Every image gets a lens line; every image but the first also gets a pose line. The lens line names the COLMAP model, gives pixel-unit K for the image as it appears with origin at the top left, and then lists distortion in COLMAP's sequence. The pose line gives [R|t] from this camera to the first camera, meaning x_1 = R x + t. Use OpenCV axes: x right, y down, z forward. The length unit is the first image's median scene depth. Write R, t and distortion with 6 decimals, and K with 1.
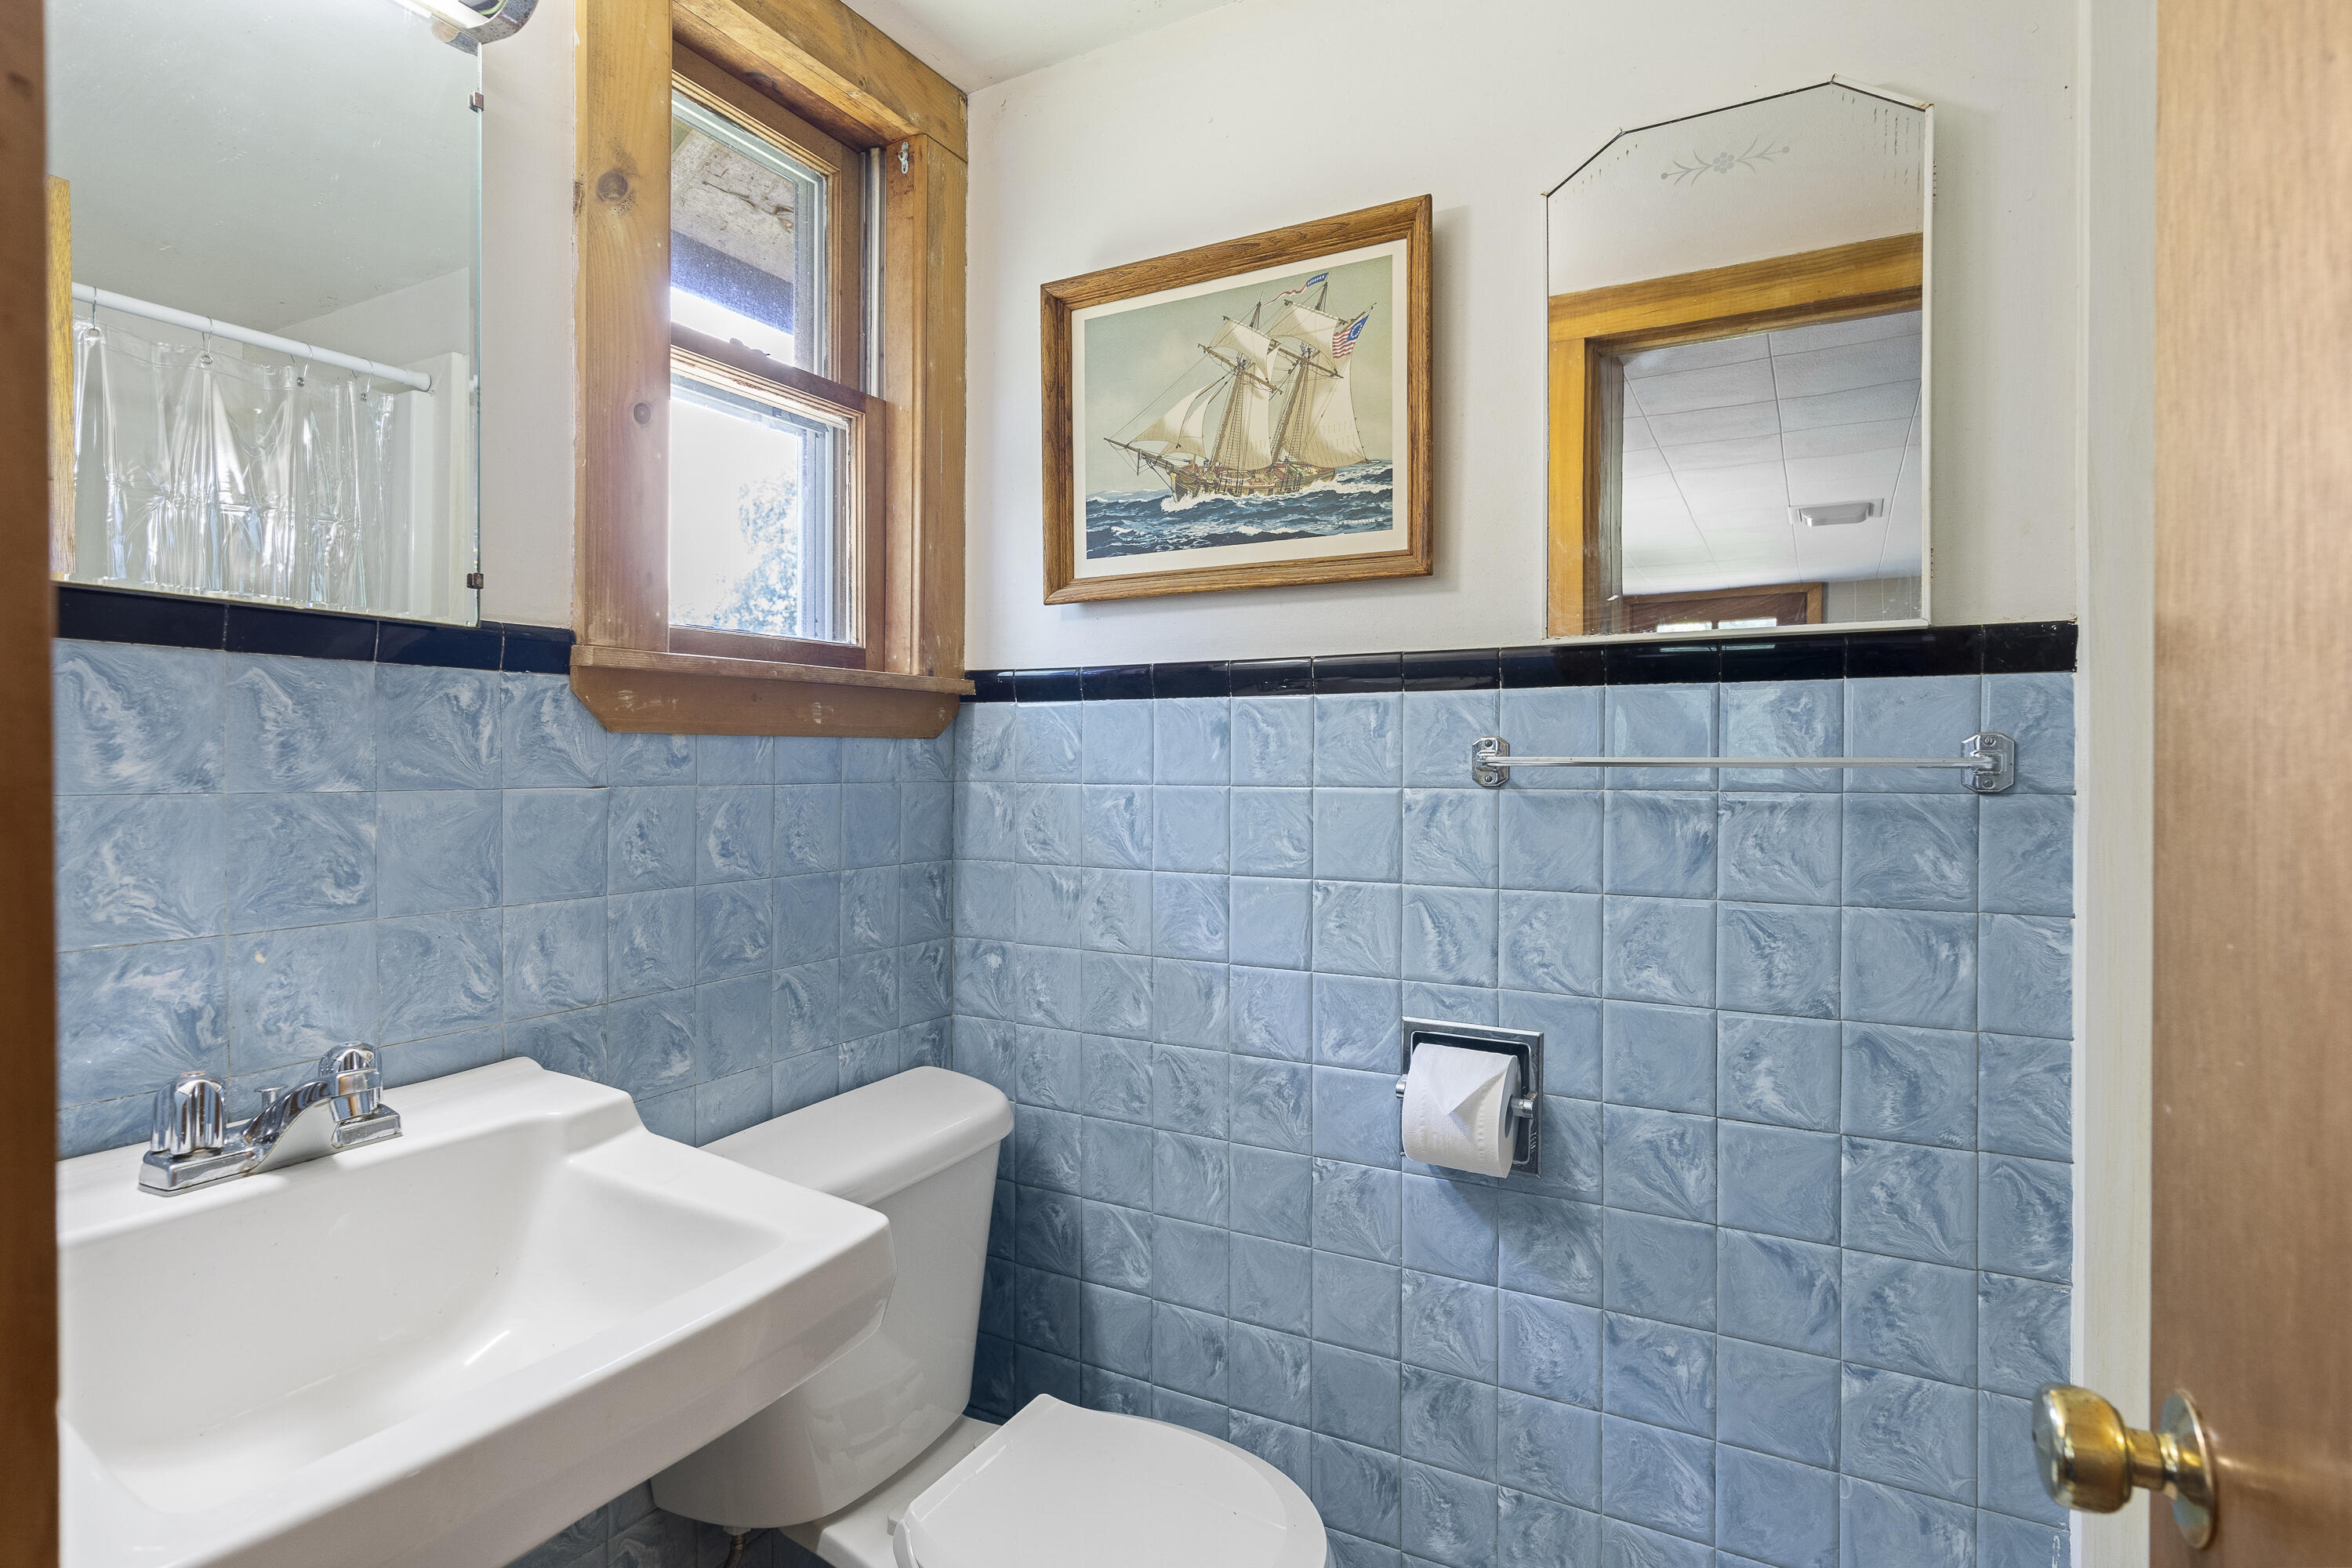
lens RADIAL K [[1200.8, 0, 1164.0], [0, 1200.8, 775.7], [0, 0, 1]] dist [-0.007677, 0.004010]
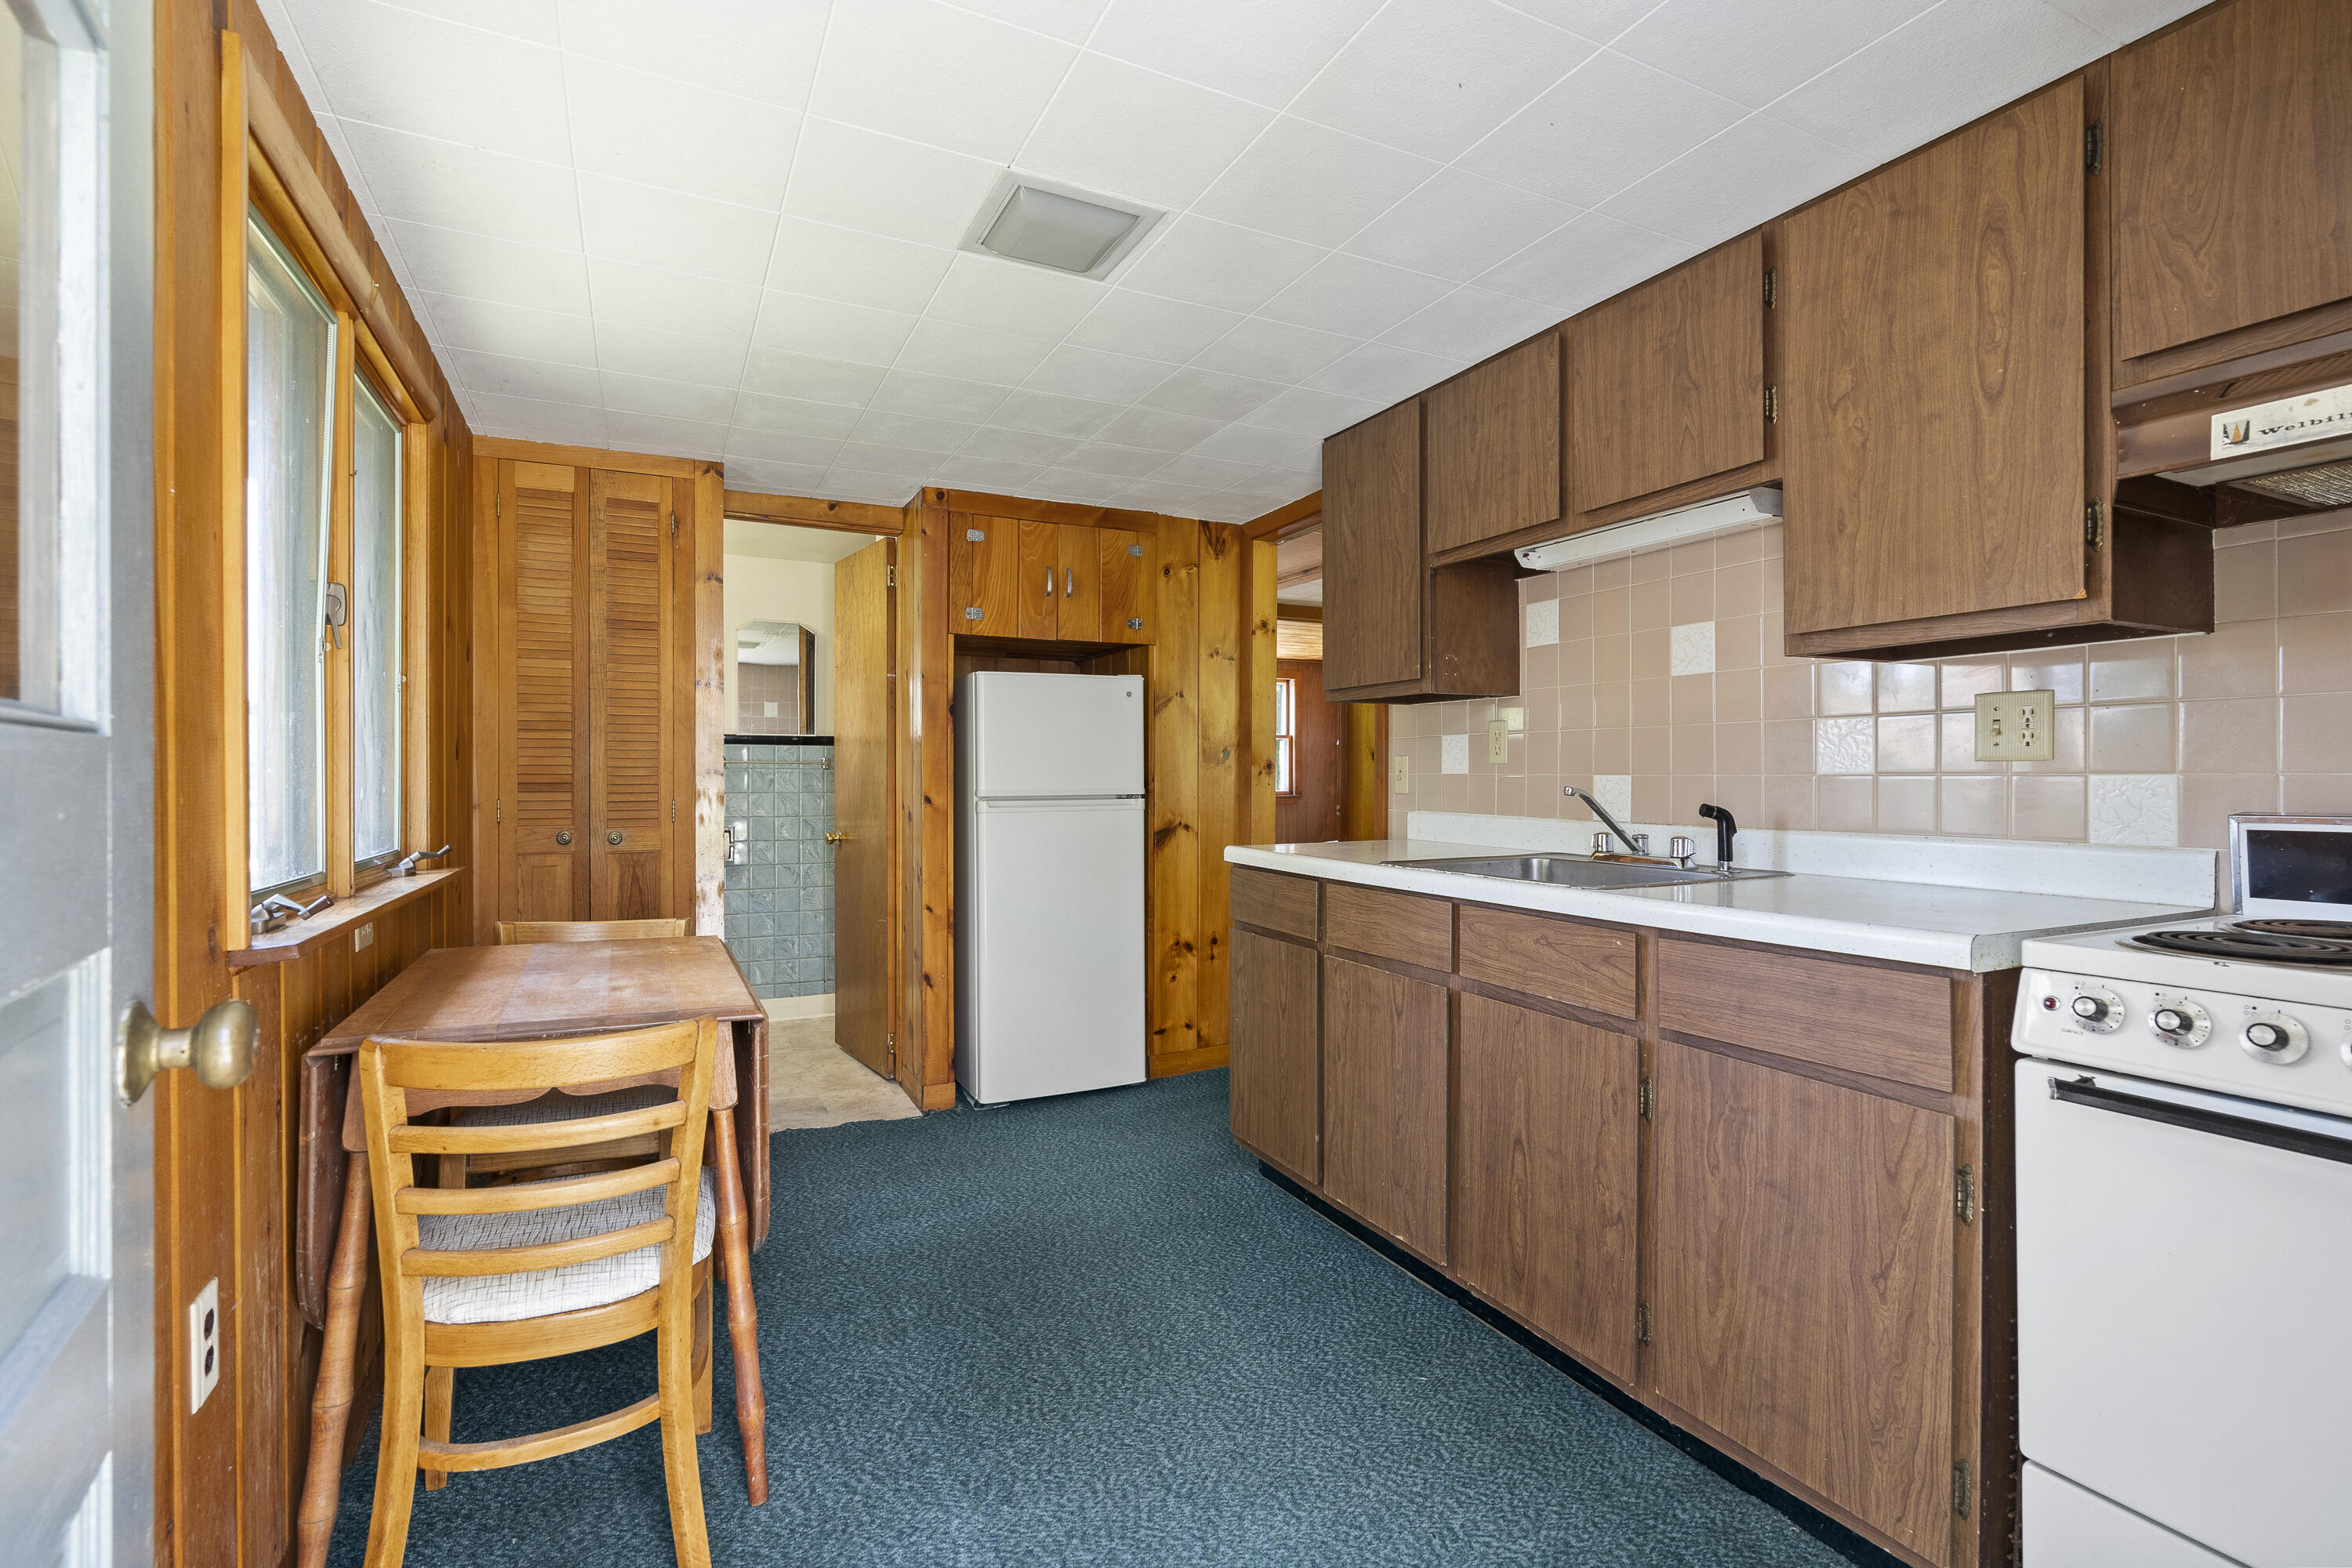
lens RADIAL K [[1099.7, 0, 1175.2], [0, 1099.7, 776.1], [0, 0, 1]] dist [-0.009927, 0.003759]
pose [[0.566344, -0.004758, 0.824155, -1.892198], [-0.001512, 0.999976, 0.006812, 0.008442], [-0.824168, -0.005104, 0.566323, -2.338614]]
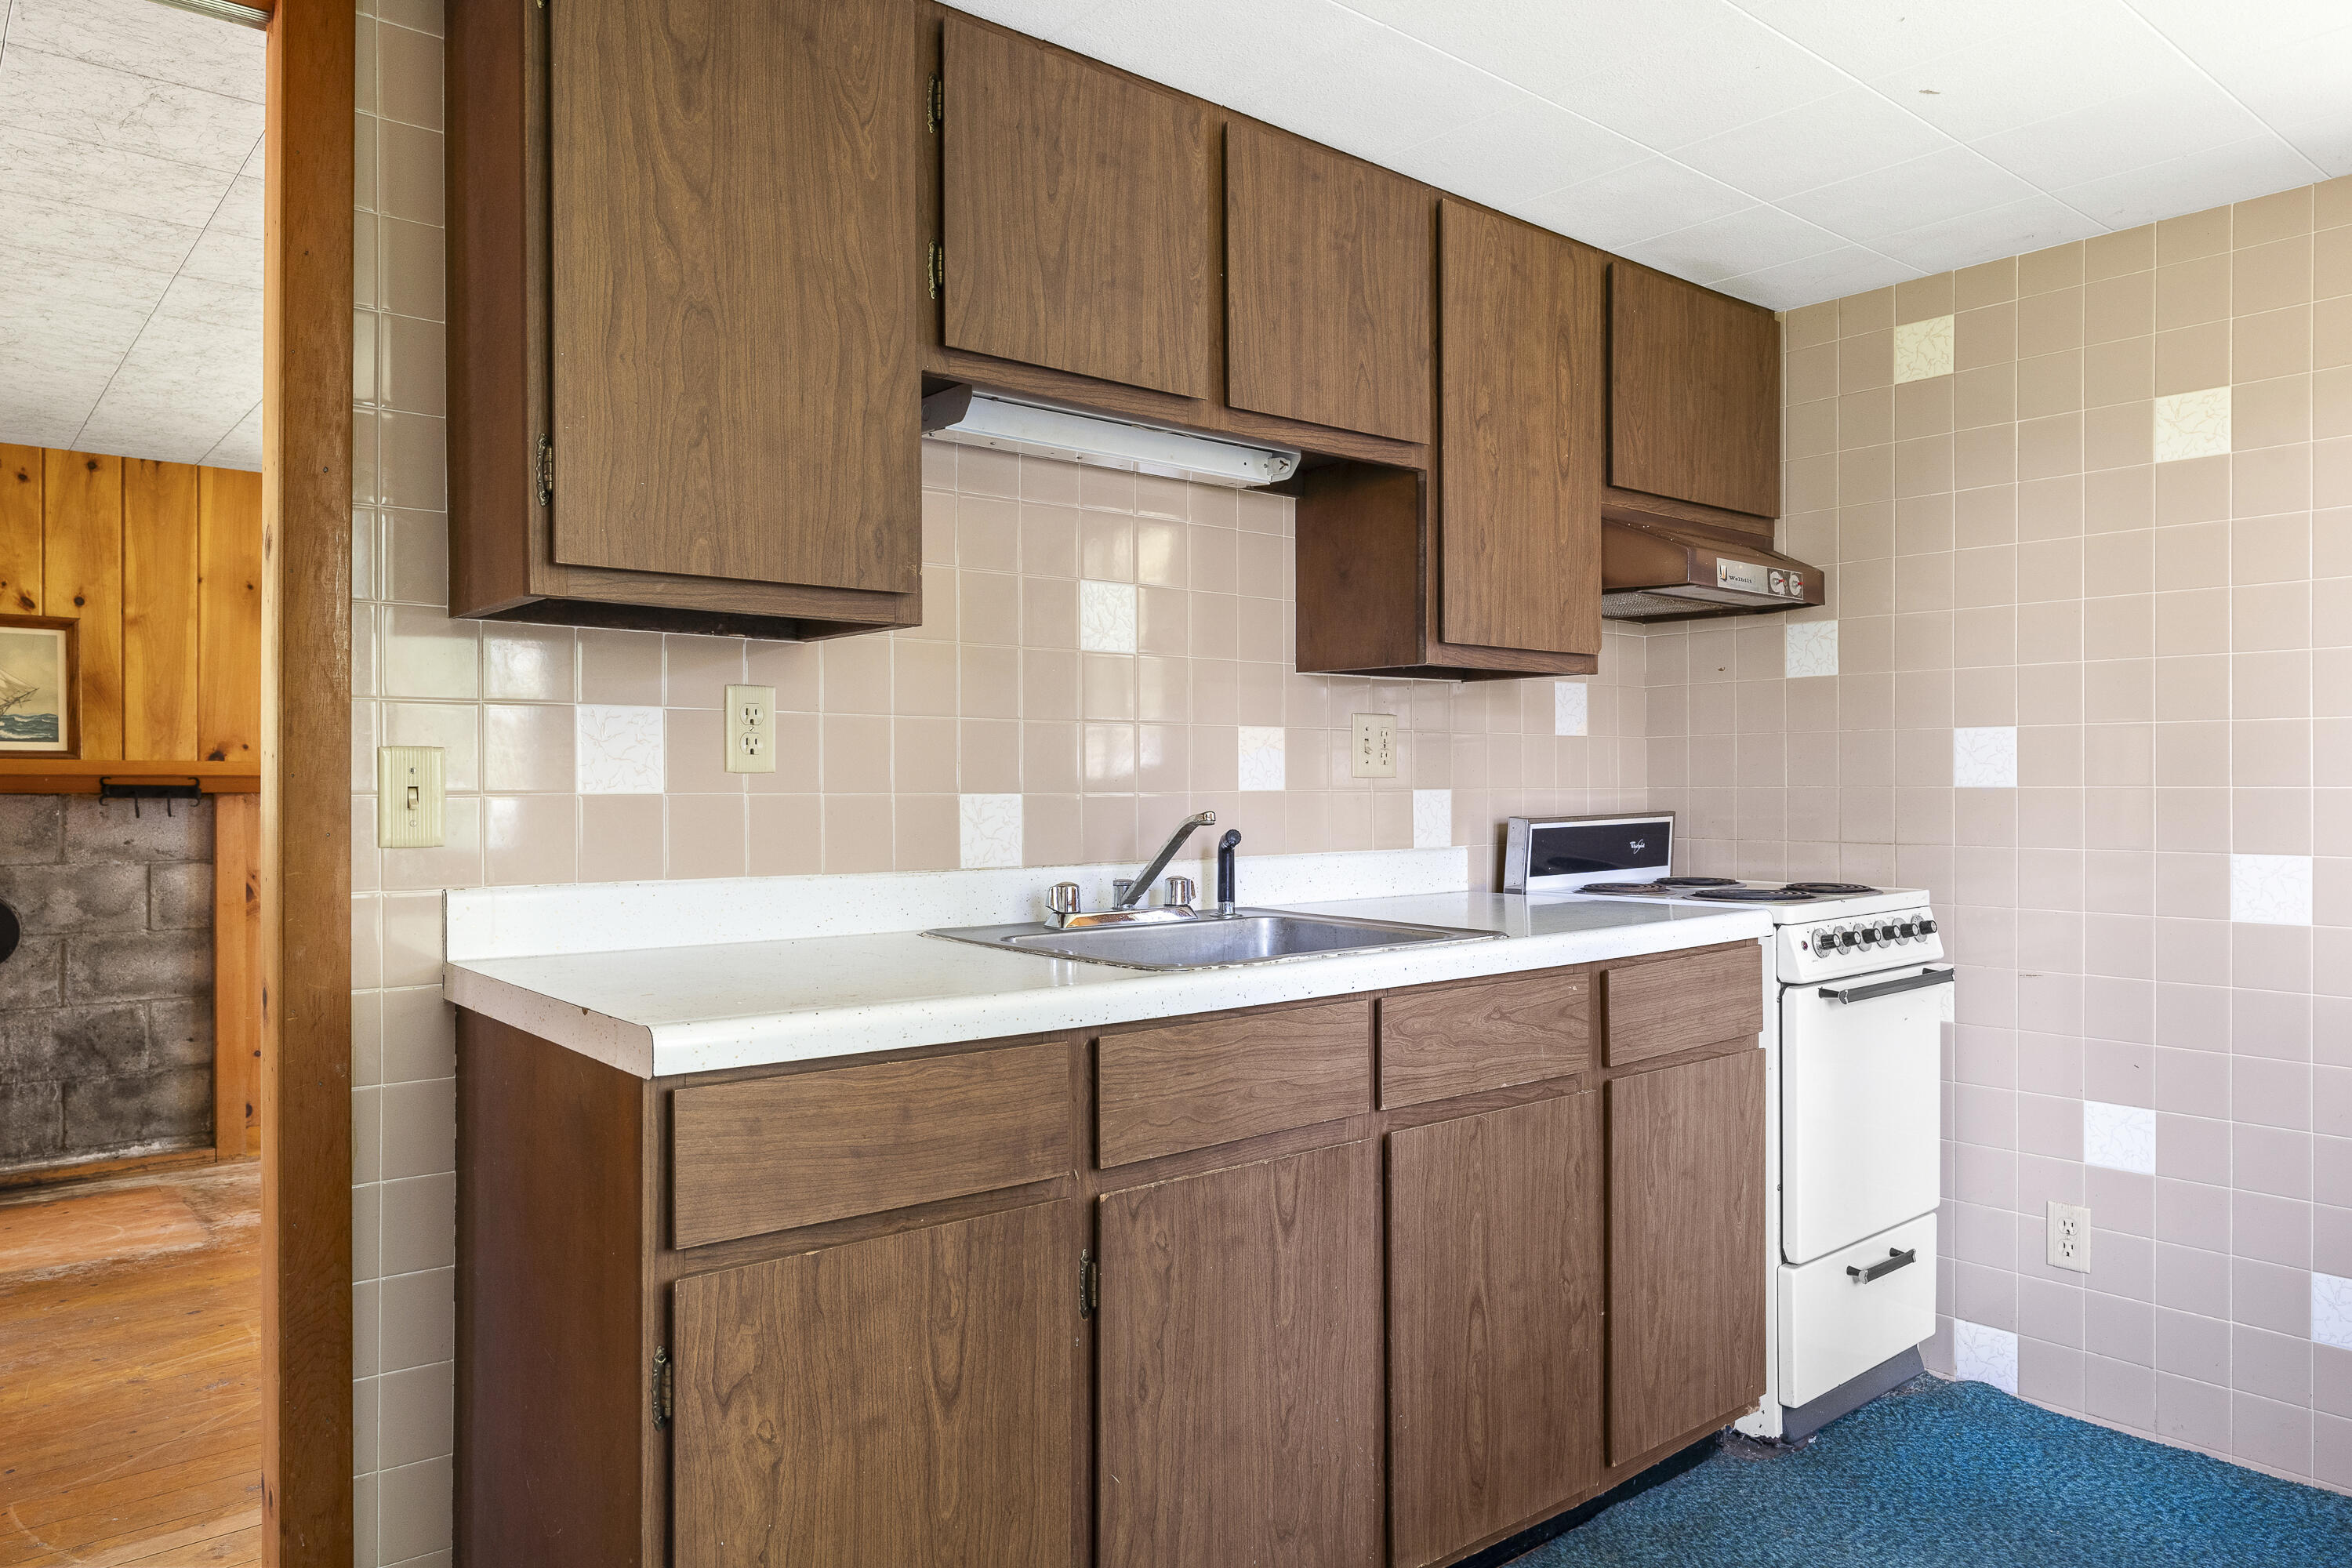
lens RADIAL K [[1557.1, 0, 1175.6], [0, 1557.1, 790.6], [0, 0, 1]] dist [0.000746, 0.000569]
pose [[-0.938375, -0.003072, 0.345604, -0.596880], [-0.002346, 0.999994, 0.002519, 0.010258], [-0.345610, 0.001553, -0.938377, -0.260891]]
